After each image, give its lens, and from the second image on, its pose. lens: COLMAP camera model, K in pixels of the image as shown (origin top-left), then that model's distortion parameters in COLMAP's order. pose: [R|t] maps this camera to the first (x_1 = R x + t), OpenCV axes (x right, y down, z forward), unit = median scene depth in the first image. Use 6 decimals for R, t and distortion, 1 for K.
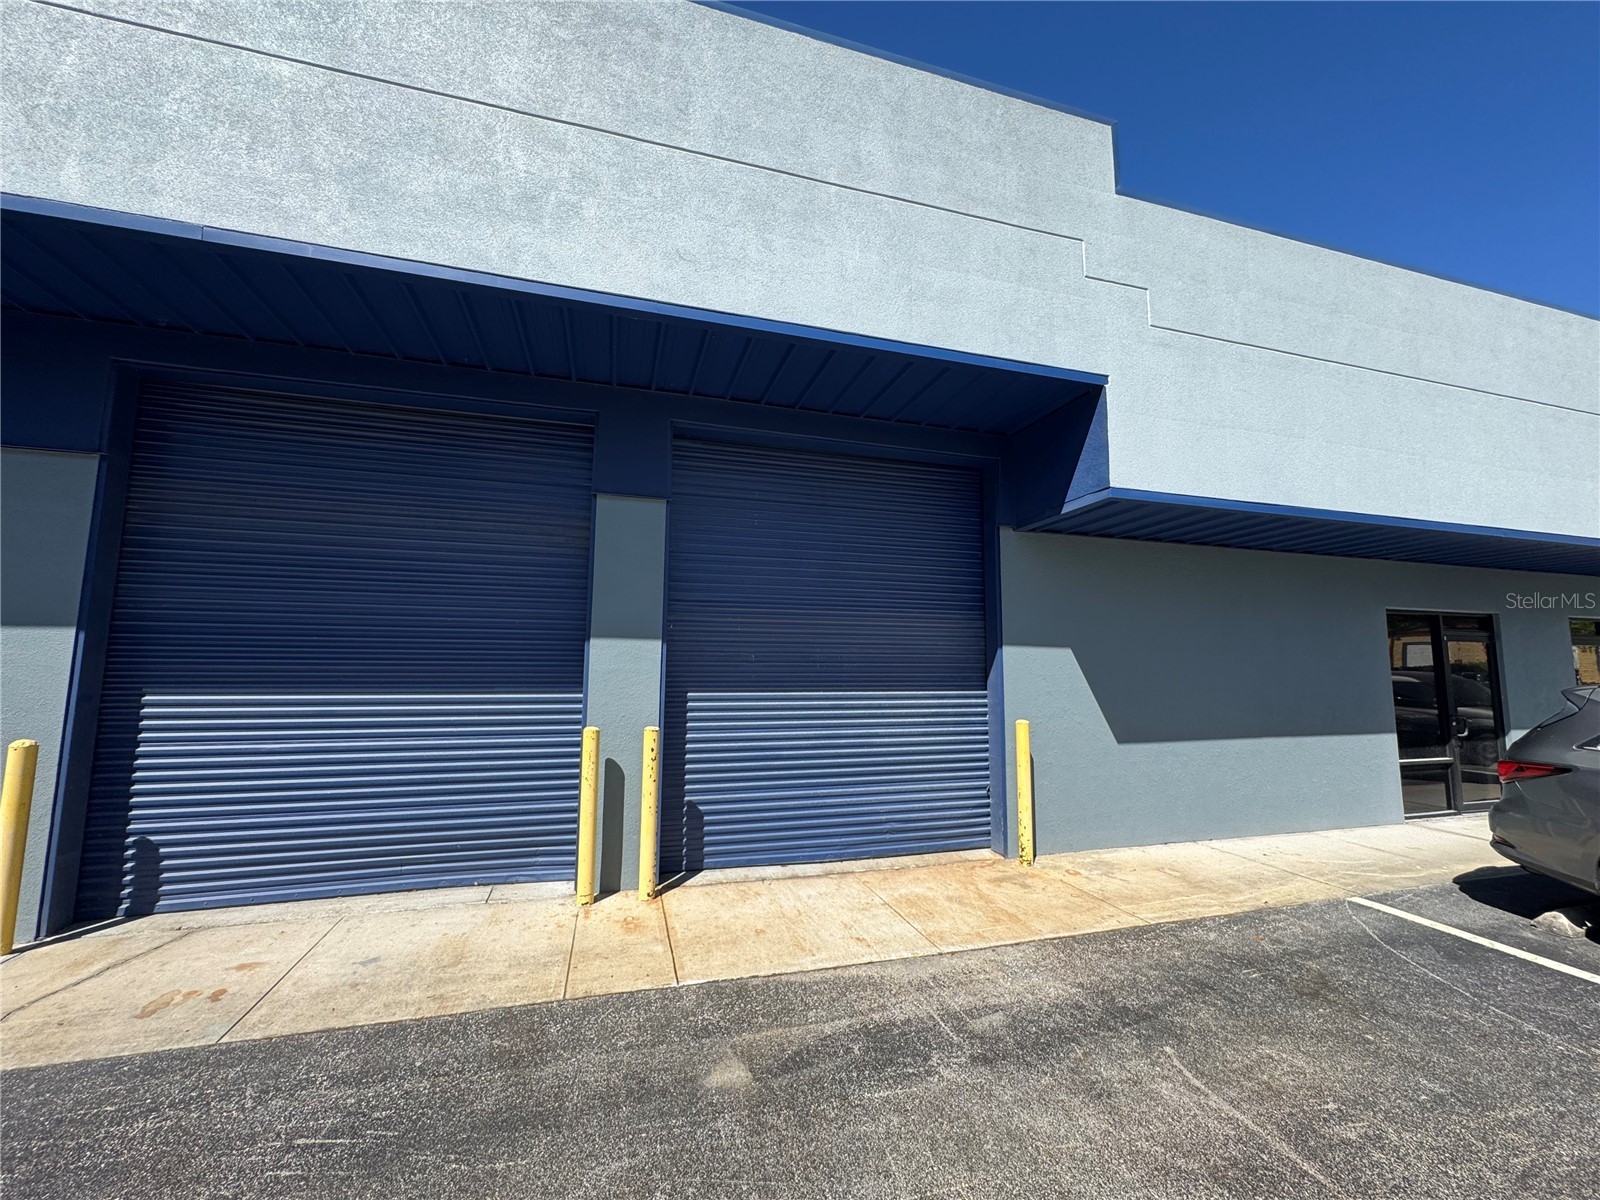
lens RADIAL K [[639.2, 0, 800.0], [0, 639.2, 600.0], [0, 0, 1]] dist [-0.003504, -0.000179]
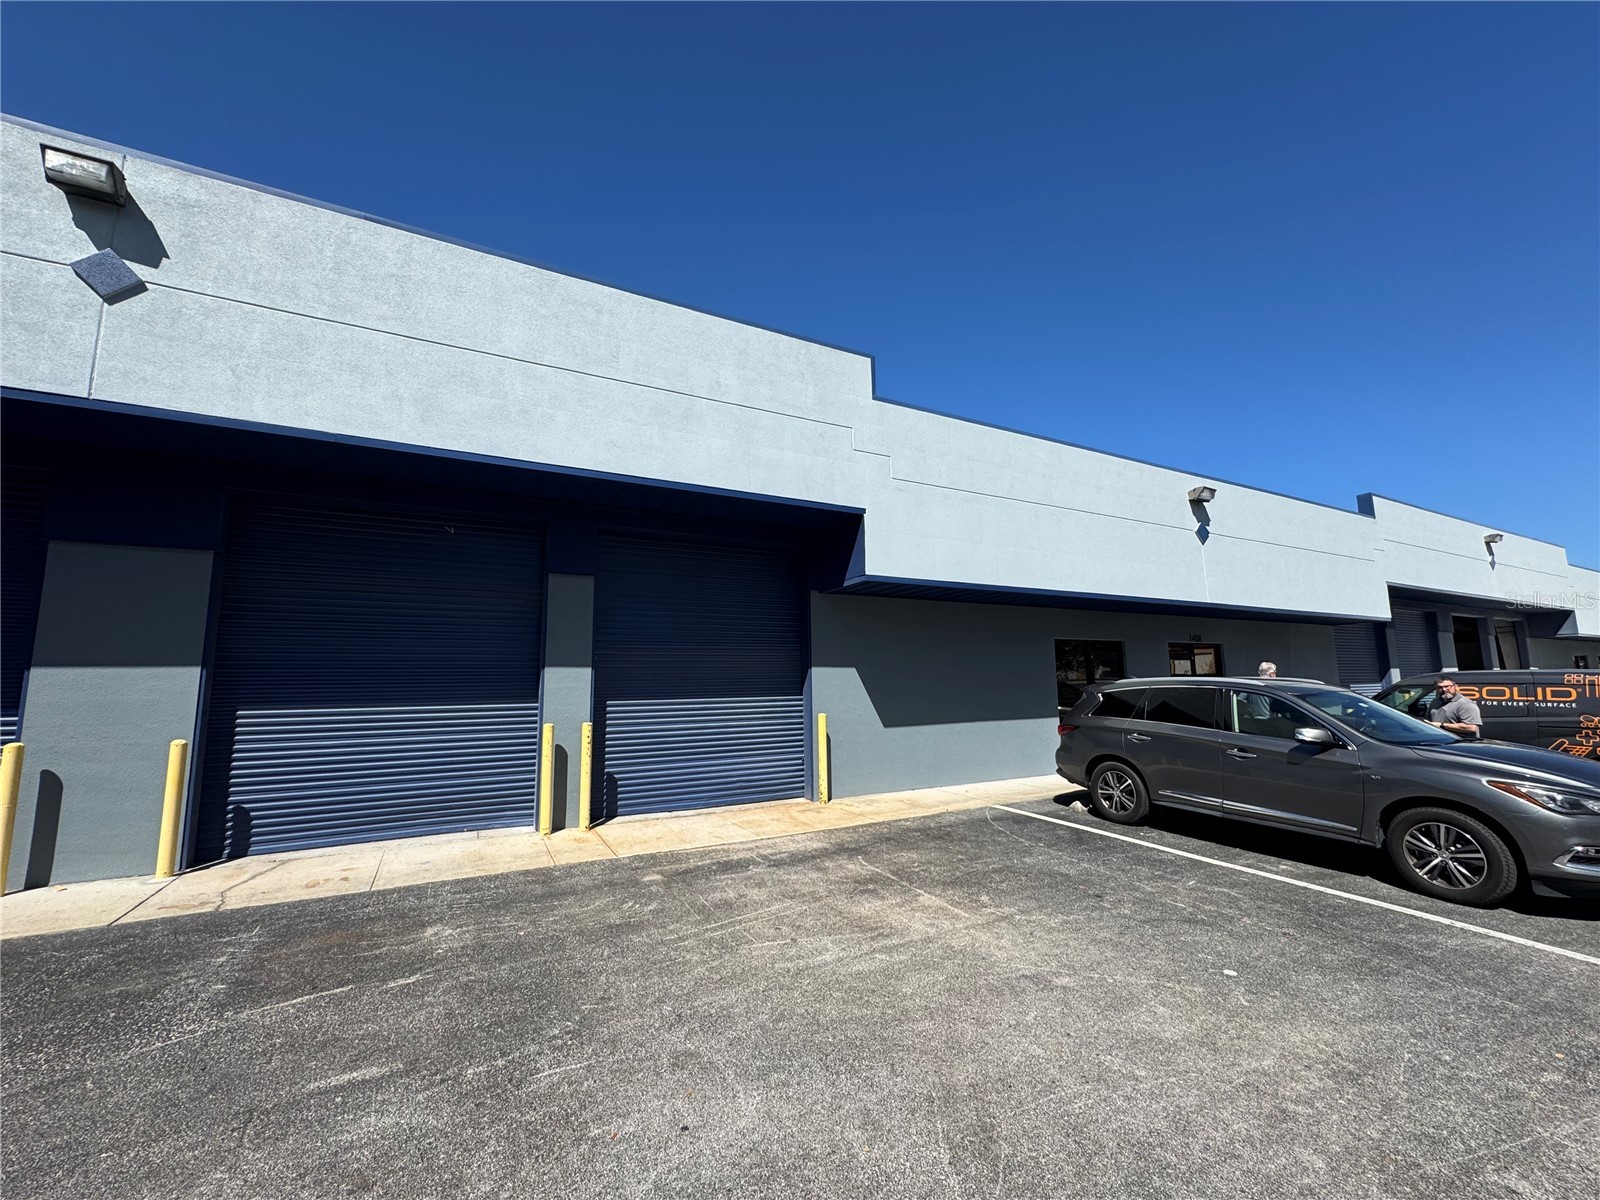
lens RADIAL K [[639.2, 0, 800.0], [0, 639.2, 600.0], [0, 0, 1]] dist [-0.003504, -0.000179]
pose [[0.979207, 0.005726, 0.202782, -0.038814], [-0.000798, 0.999702, -0.024378, -0.069012], [-0.202861, 0.023709, 0.978920, -0.679346]]
